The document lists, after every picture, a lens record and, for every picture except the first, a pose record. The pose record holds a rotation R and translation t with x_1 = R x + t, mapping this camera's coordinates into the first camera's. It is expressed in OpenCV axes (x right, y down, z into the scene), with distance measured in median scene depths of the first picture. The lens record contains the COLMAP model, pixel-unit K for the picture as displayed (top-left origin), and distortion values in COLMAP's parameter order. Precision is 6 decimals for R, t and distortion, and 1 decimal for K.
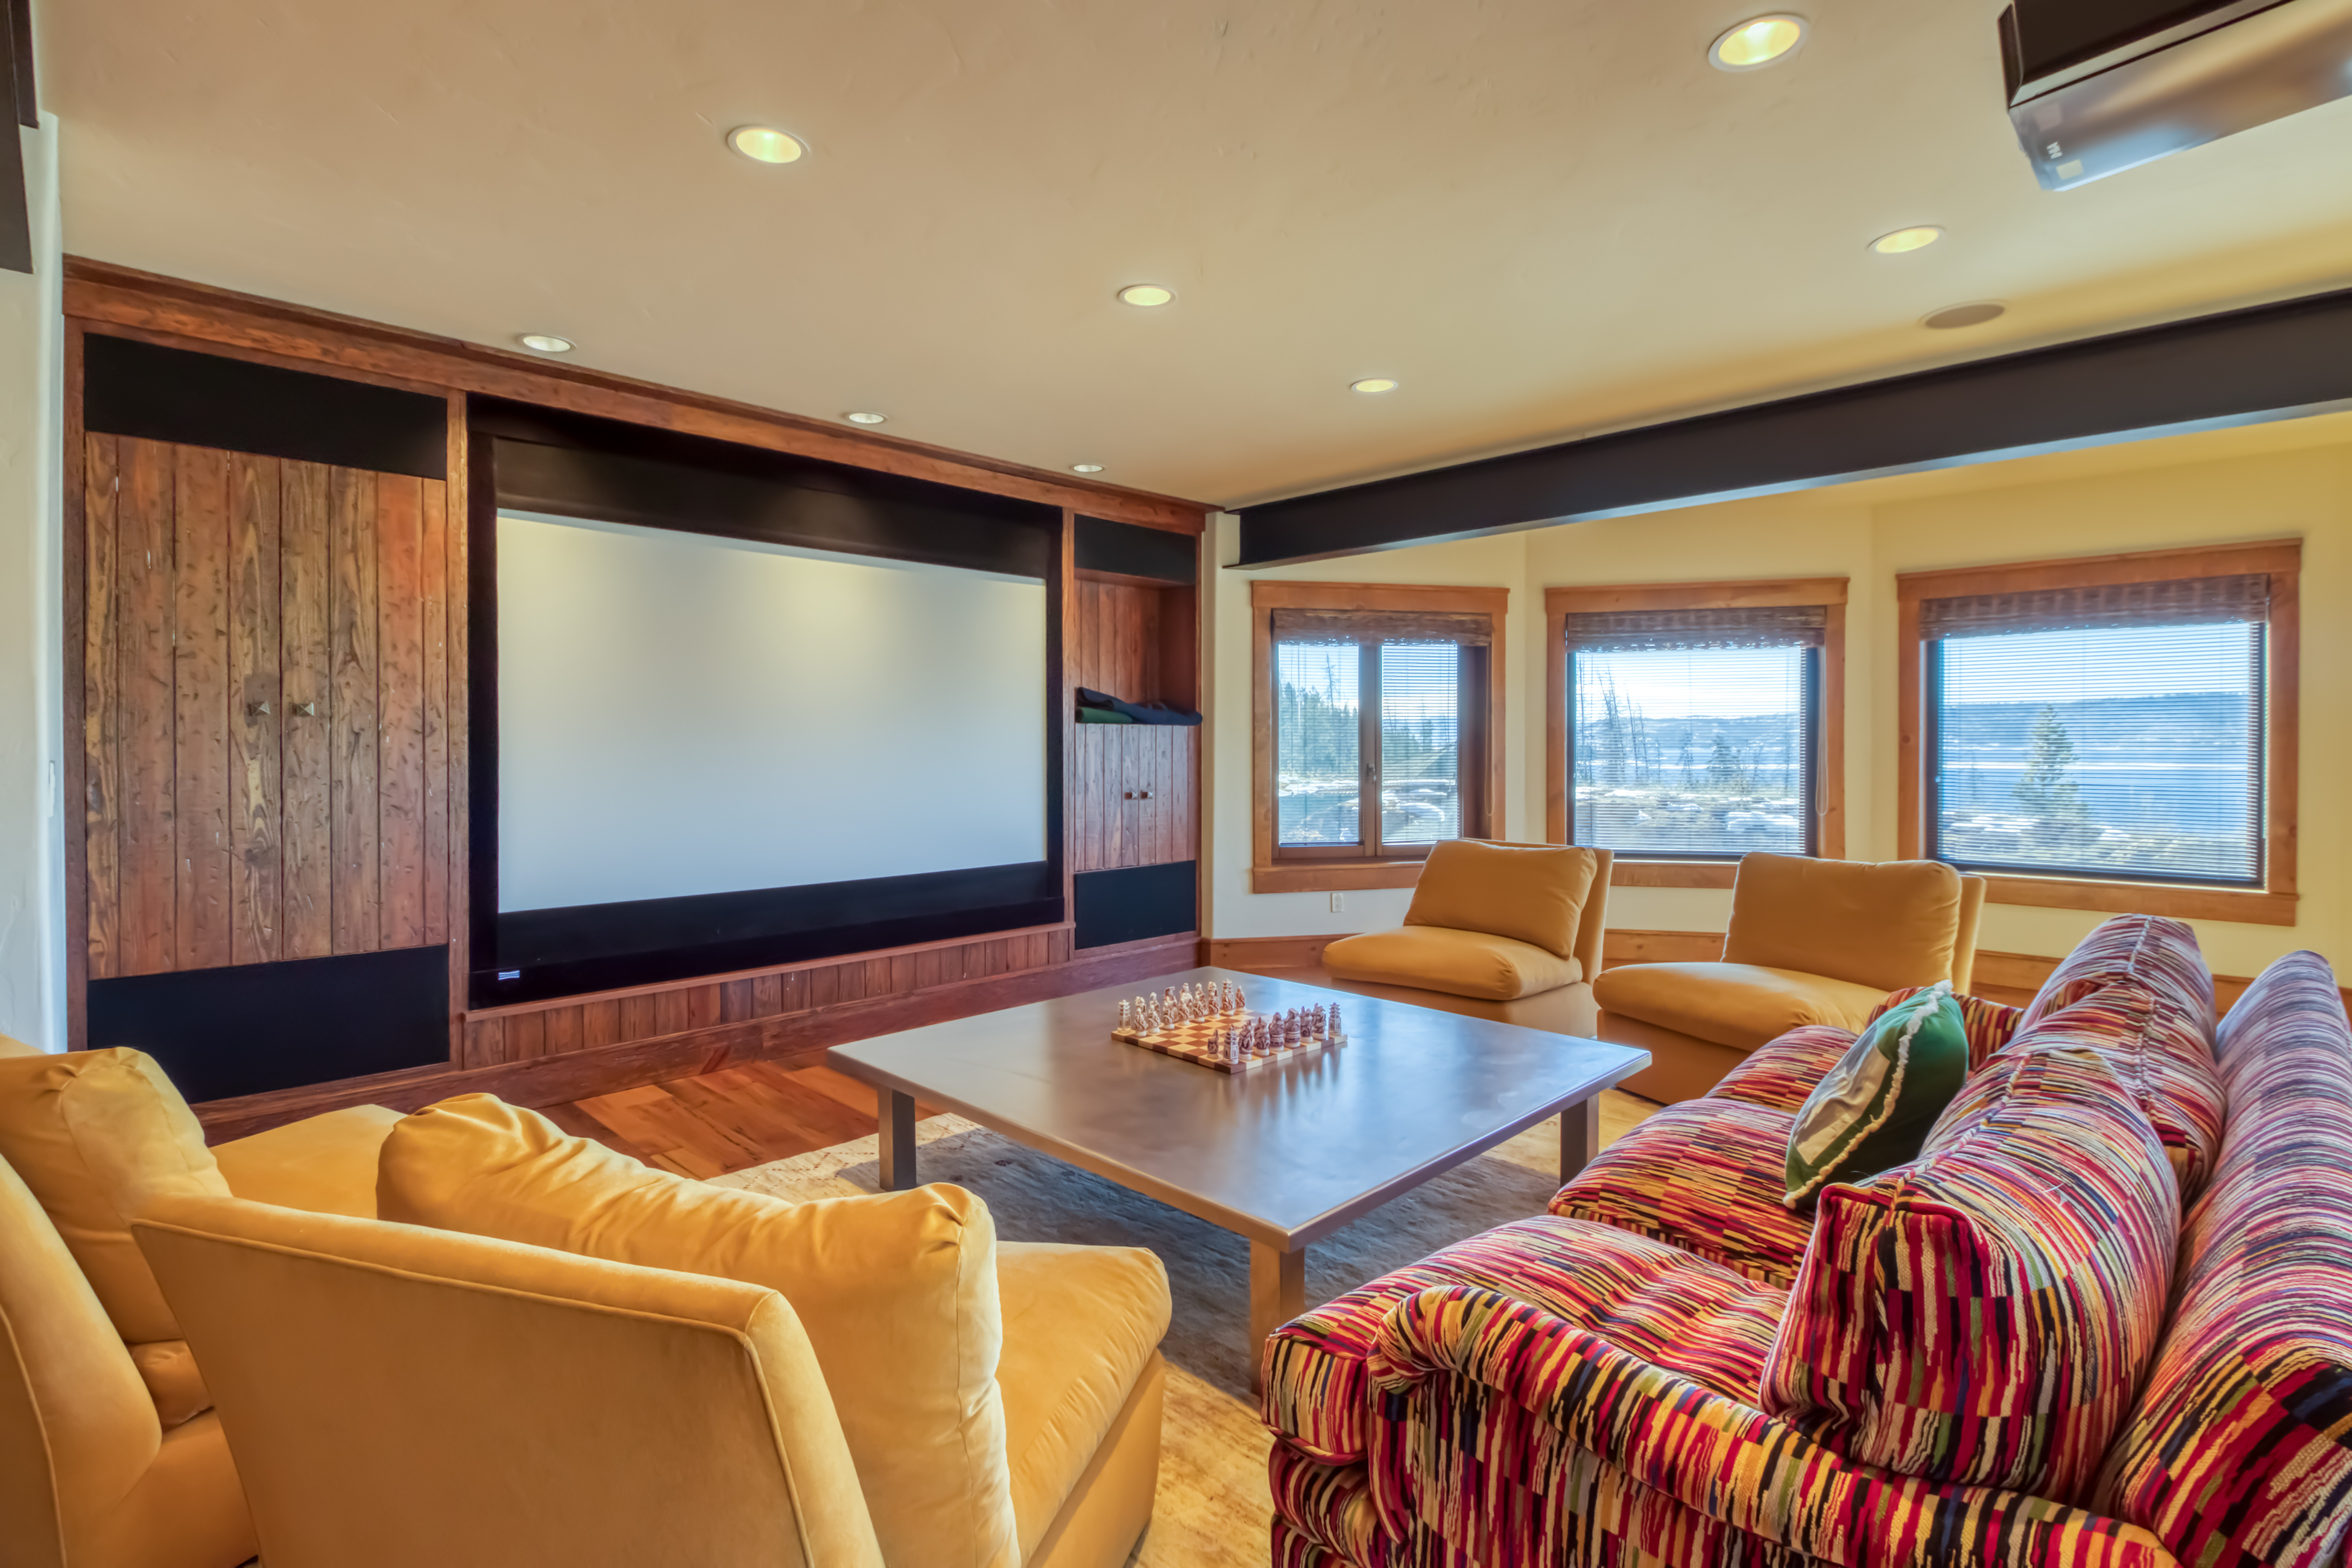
lens RADIAL K [[1106.0, 0, 1161.9], [0, 1106.0, 796.8], [0, 0, 1]] dist [-0.001821, -0.000428]
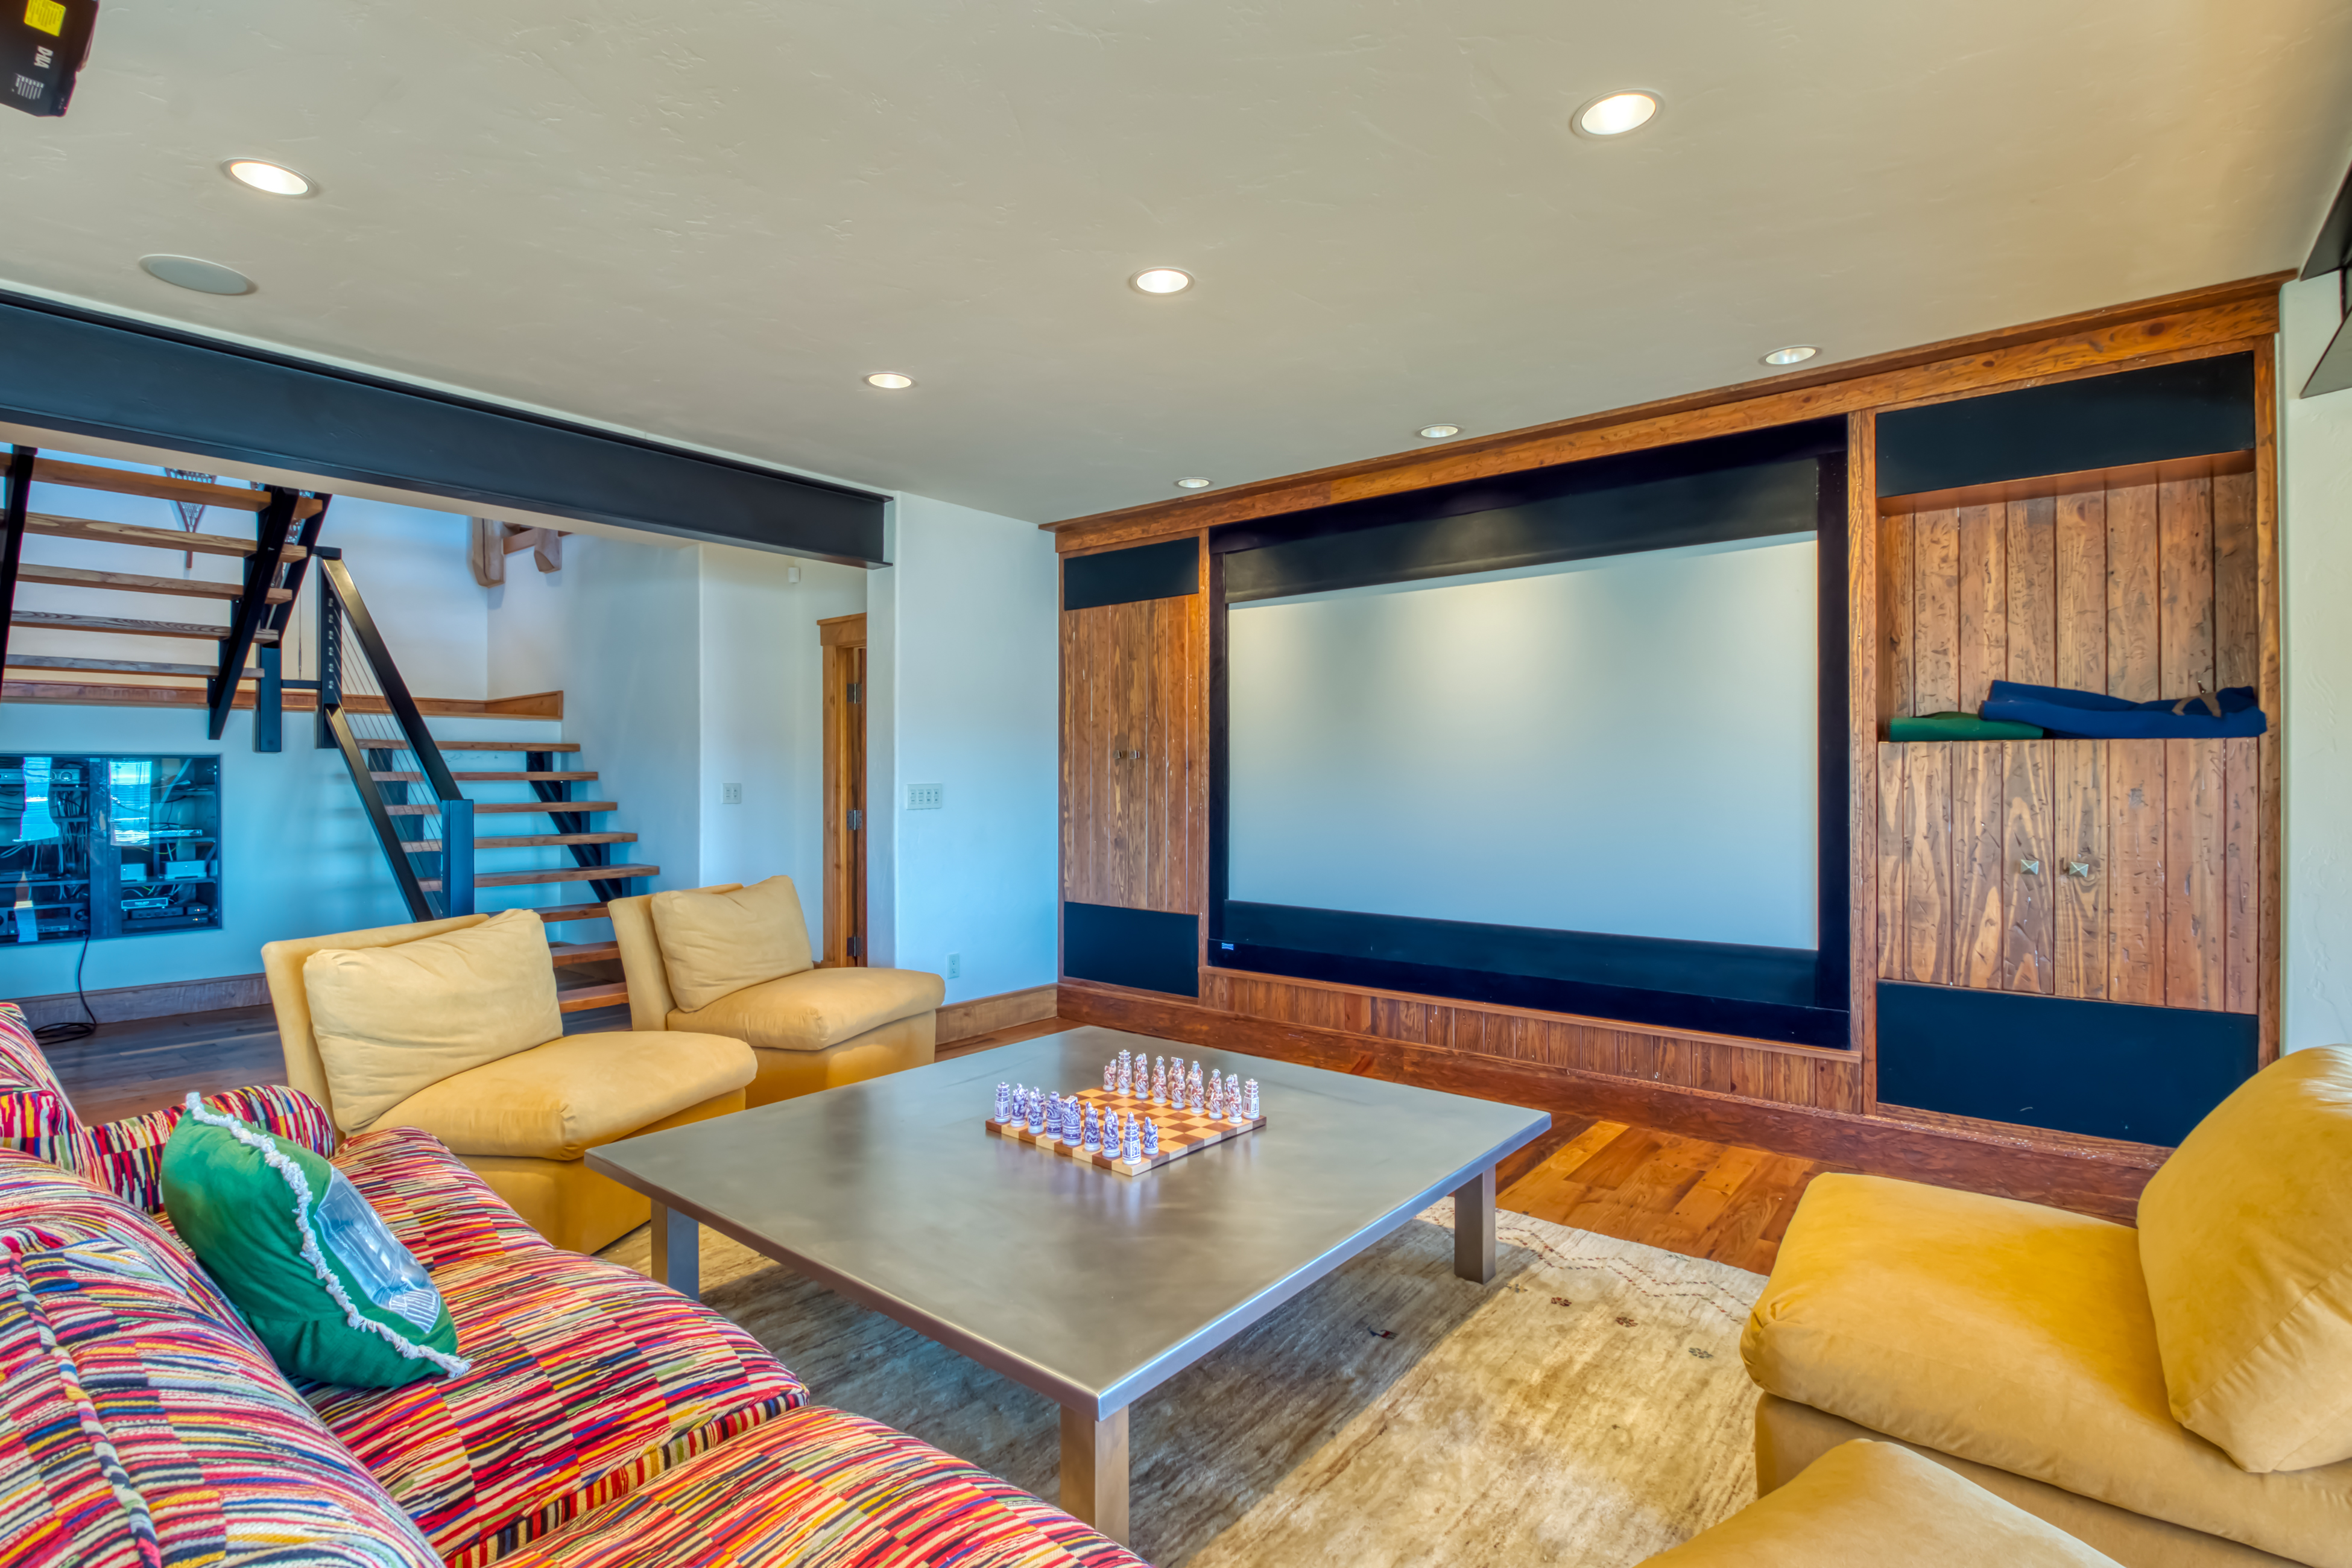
lens RADIAL K [[1106.0, 0, 1161.9], [0, 1106.0, 796.8], [0, 0, 1]] dist [-0.001821, -0.000428]
pose [[0.106183, 0.016221, -0.994214, 0.588005], [-0.046064, 0.998874, 0.011378, -0.026857], [0.993279, 0.044589, 0.106811, 0.607258]]
